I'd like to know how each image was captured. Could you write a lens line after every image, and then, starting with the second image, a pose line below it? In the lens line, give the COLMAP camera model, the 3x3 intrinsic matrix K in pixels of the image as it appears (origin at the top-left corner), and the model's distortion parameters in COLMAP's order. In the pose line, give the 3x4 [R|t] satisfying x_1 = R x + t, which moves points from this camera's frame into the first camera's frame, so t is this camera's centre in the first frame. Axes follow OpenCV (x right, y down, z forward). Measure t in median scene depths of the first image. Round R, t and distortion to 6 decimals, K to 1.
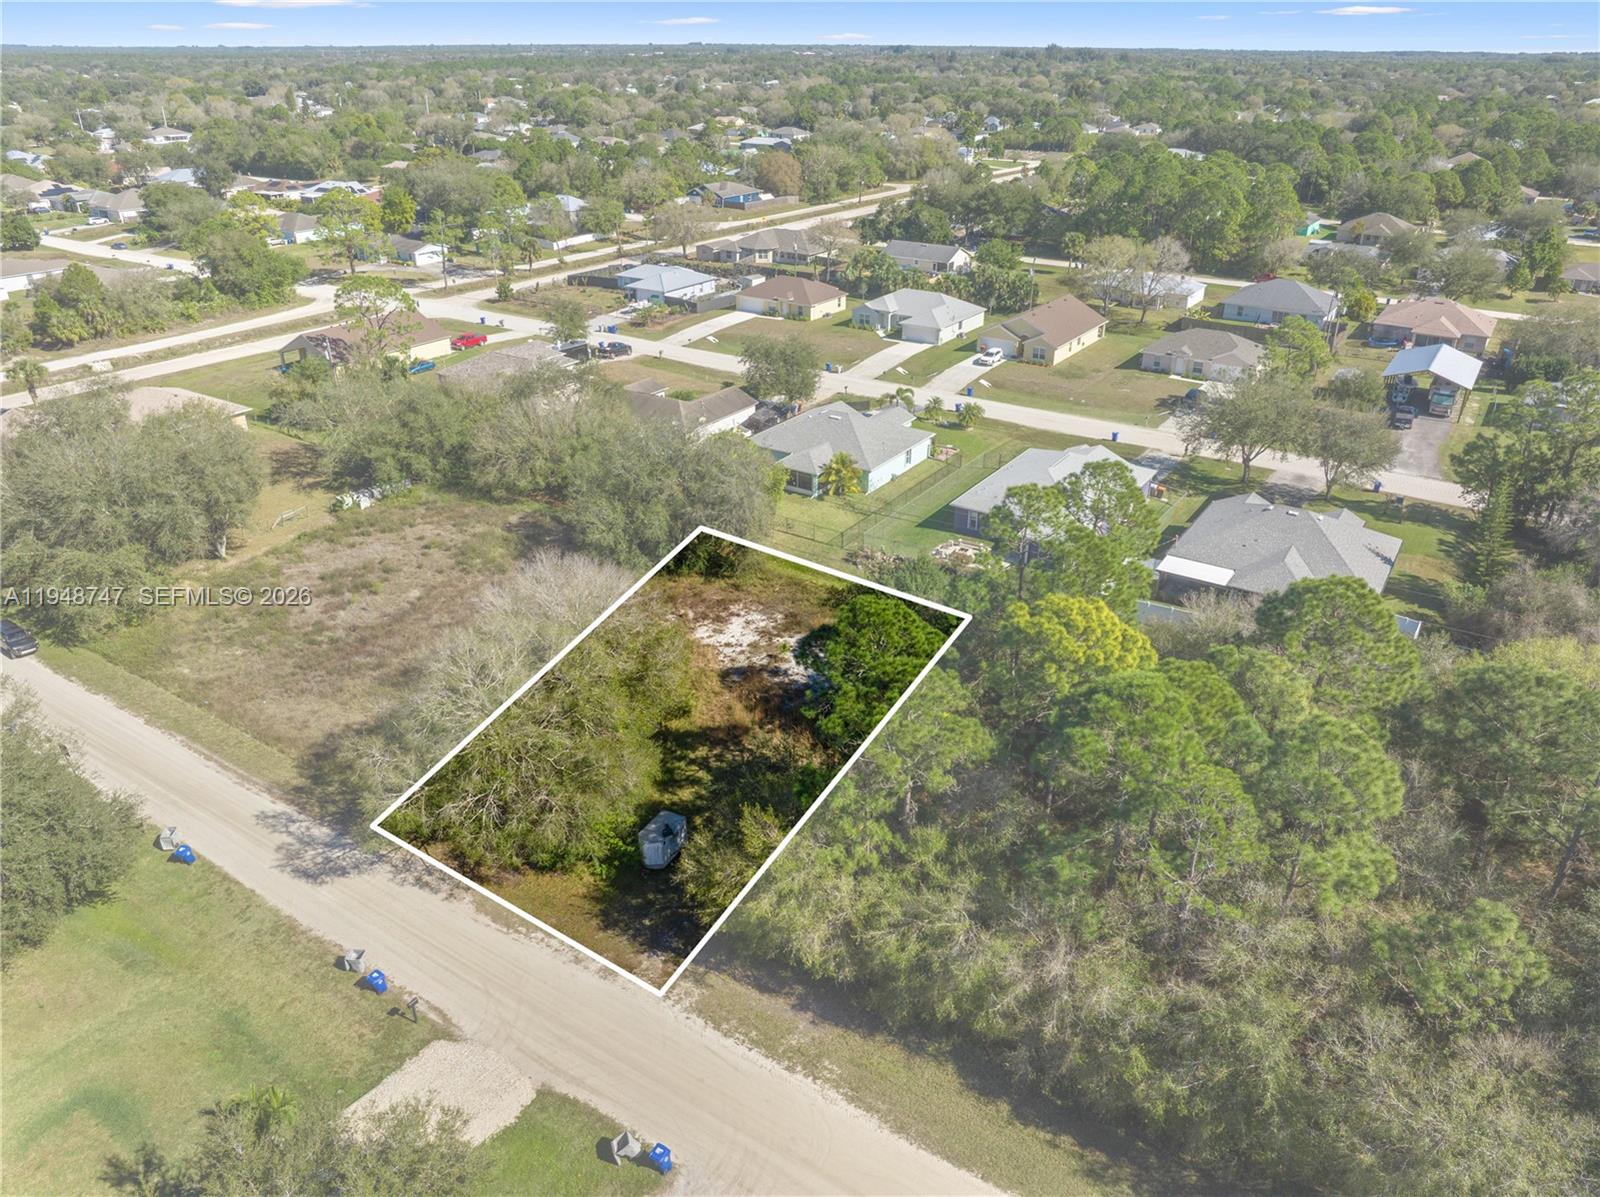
lens RADIAL K [[1127.5, 0, 806.1], [0, 1127.5, 594.1], [0, 0, 1]] dist [-0.023549, -0.026541]
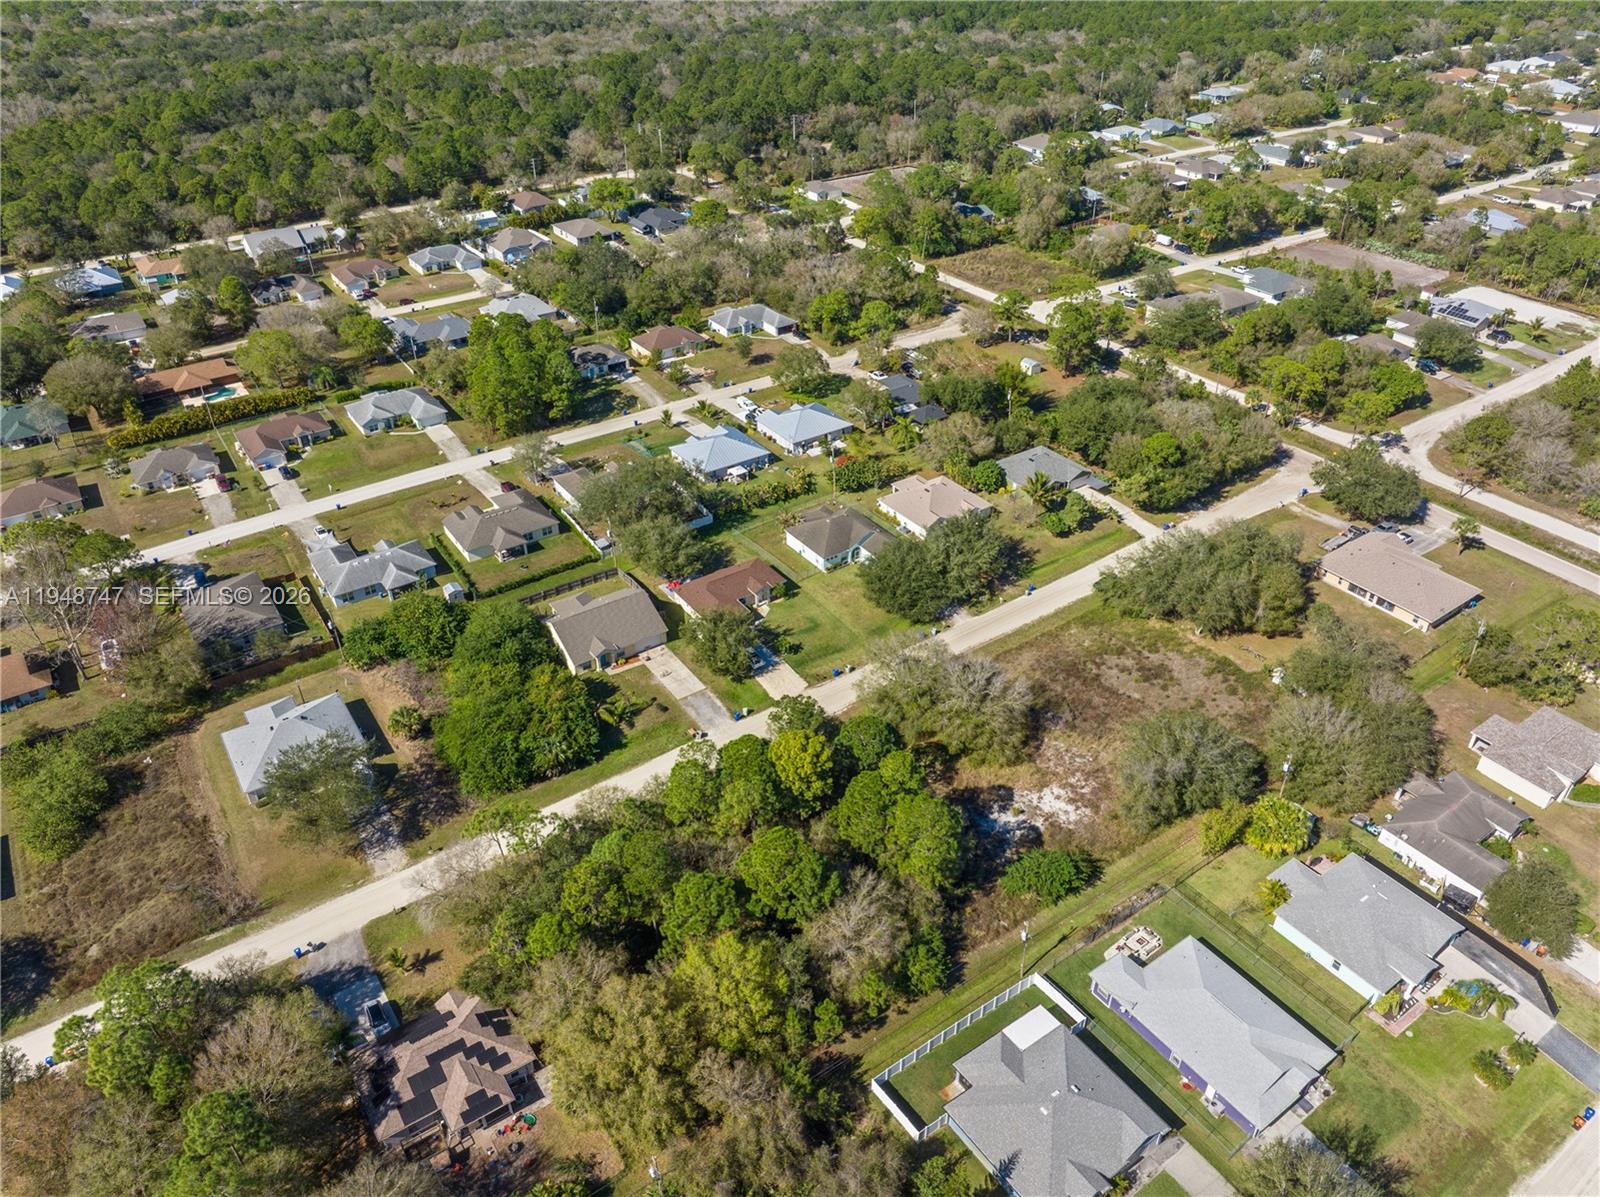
lens RADIAL K [[1106.8, 0, 804.2], [0, 1106.8, 599.7], [0, 0, 1]] dist [-0.022713, -0.025423]
pose [[-0.378404, 0.516242, -0.768313, 1.164361], [-0.408425, 0.651747, 0.639074, -1.044220], [0.830662, 0.555626, -0.035777, 0.560182]]
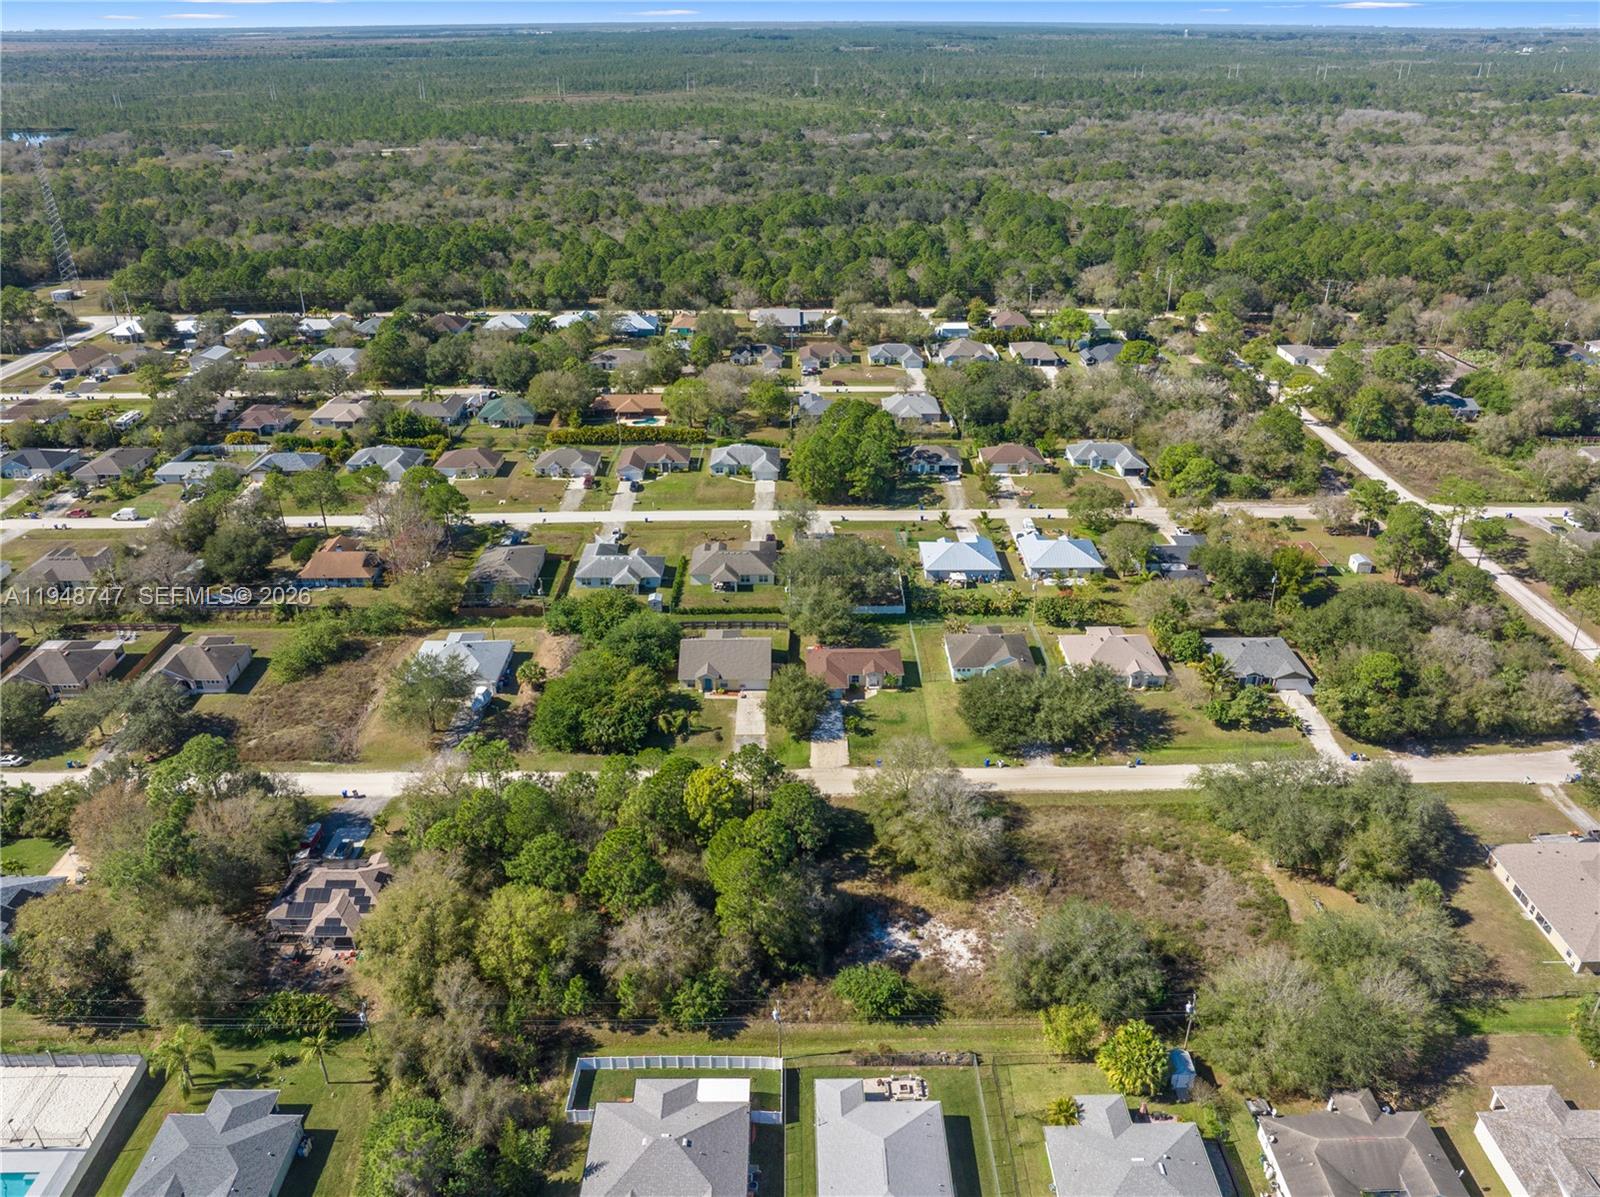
lens RADIAL K [[1127.5, 0, 806.1], [0, 1127.5, 594.1], [0, 0, 1]] dist [-0.023549, -0.026541]
pose [[-0.830703, 0.249300, -0.497777, 0.778479], [-0.250973, 0.630422, 0.734562, -1.385868], [0.496936, 0.735131, -0.461126, 1.232783]]
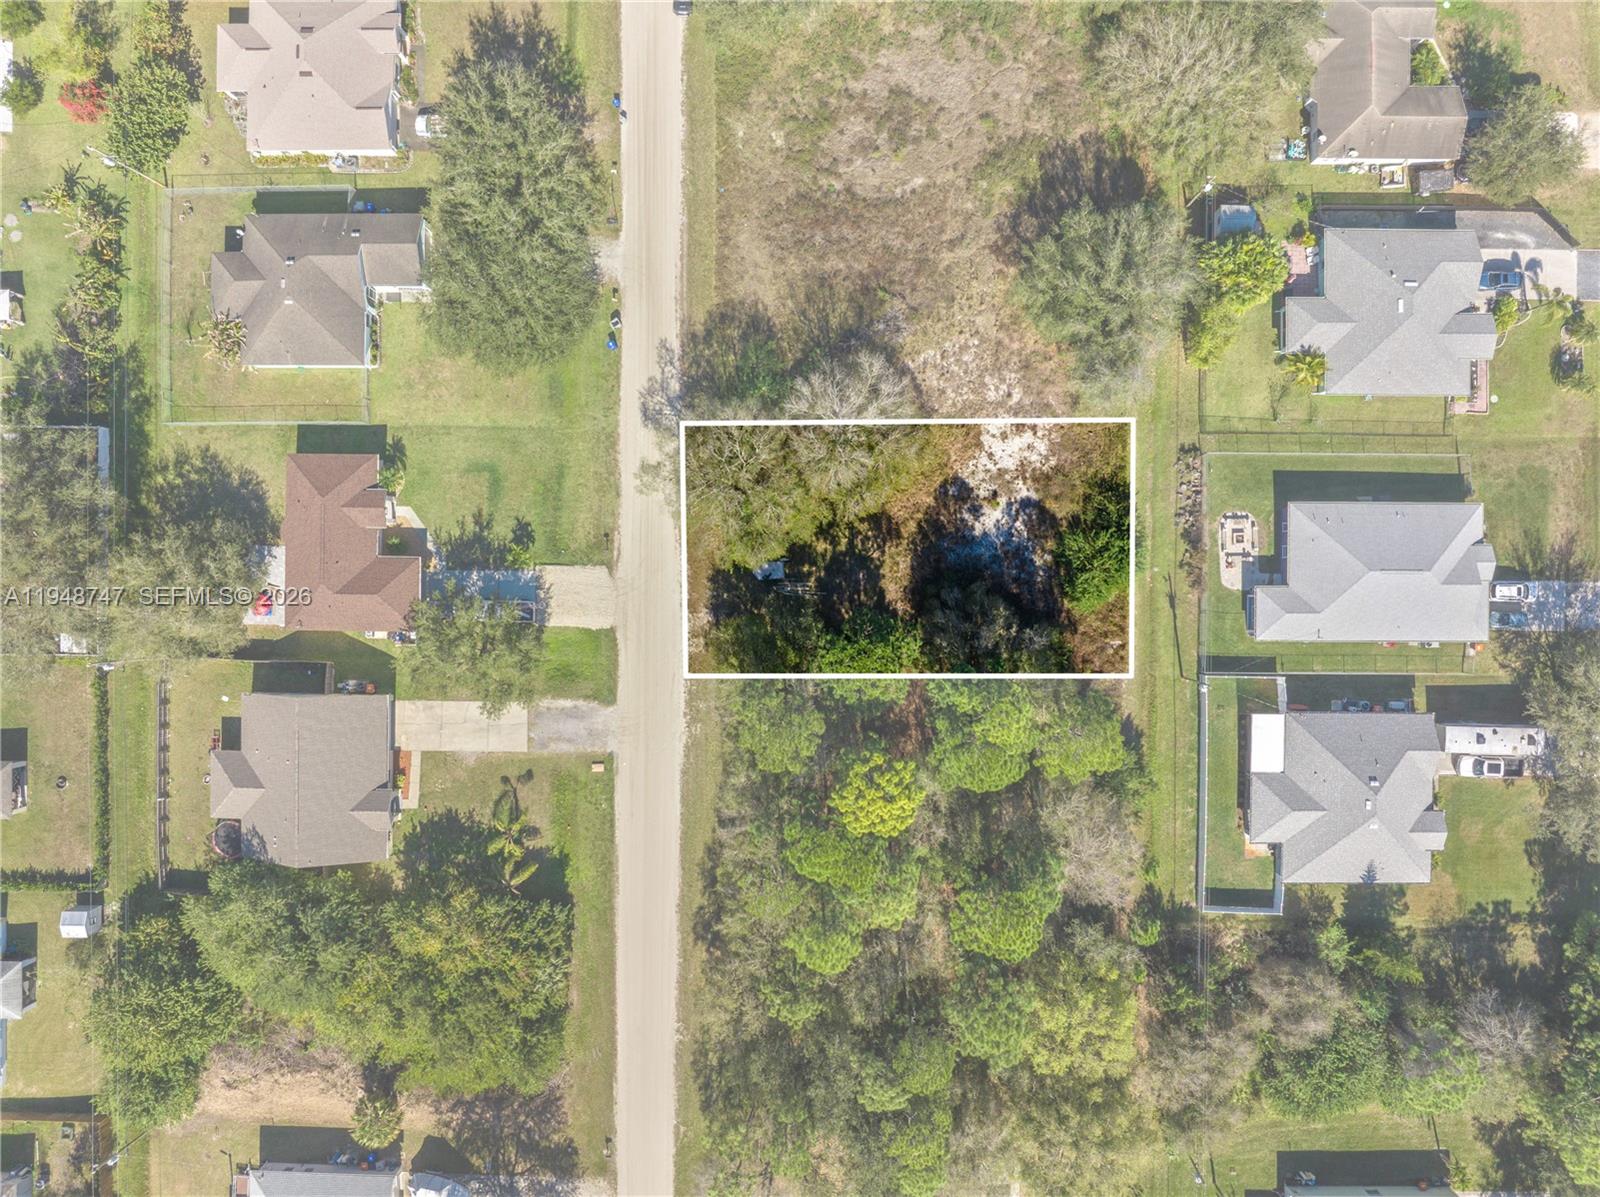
lens RADIAL K [[1106.8, 0, 804.2], [0, 1106.8, 599.7], [0, 0, 1]] dist [-0.022713, -0.025423]
pose [[0.539142, 0.842178, -0.007877, -0.033801], [-0.356537, 0.236700, 0.903800, -0.933382], [0.763025, -0.484468, 0.427883, 0.208600]]
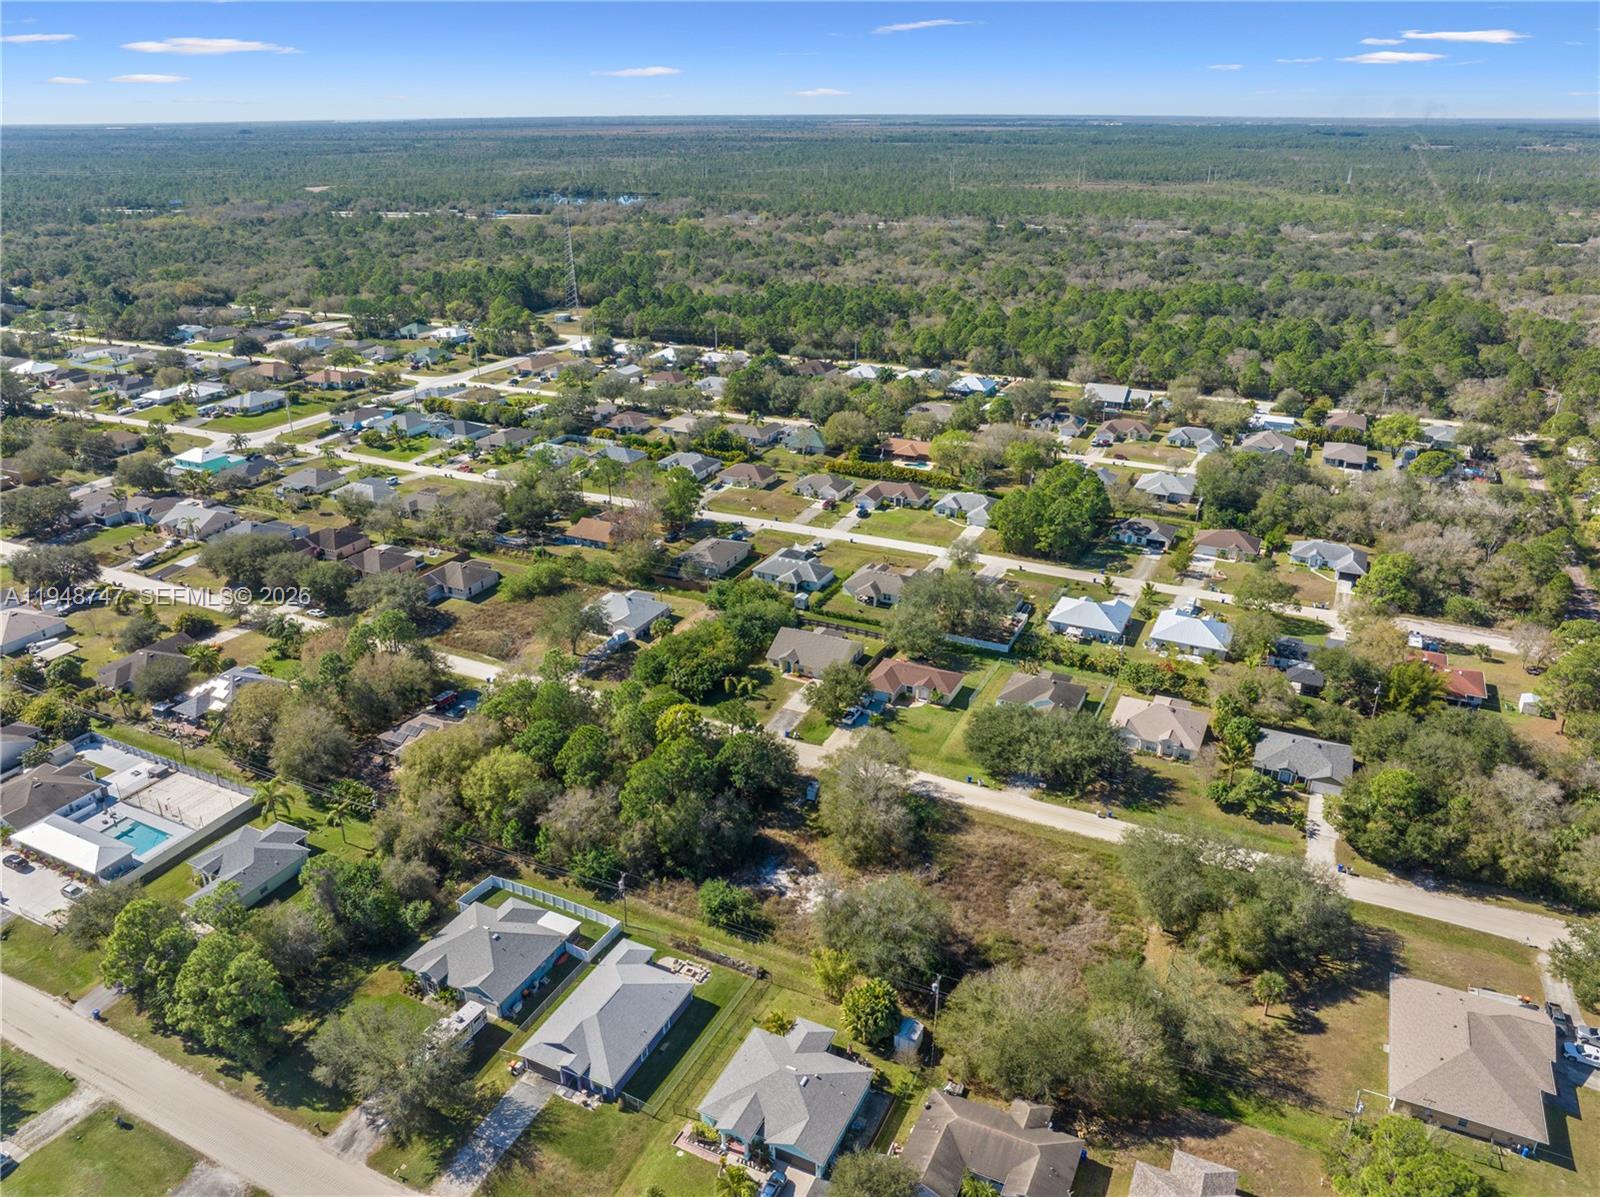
lens RADIAL K [[1106.8, 0, 804.2], [0, 1106.8, 599.7], [0, 0, 1]] dist [-0.022713, -0.025423]
pose [[-0.991786, 0.049058, -0.118124, 0.151536], [-0.059258, 0.642189, 0.764252, -1.639035], [0.113351, 0.764975, -0.634008, 1.734030]]
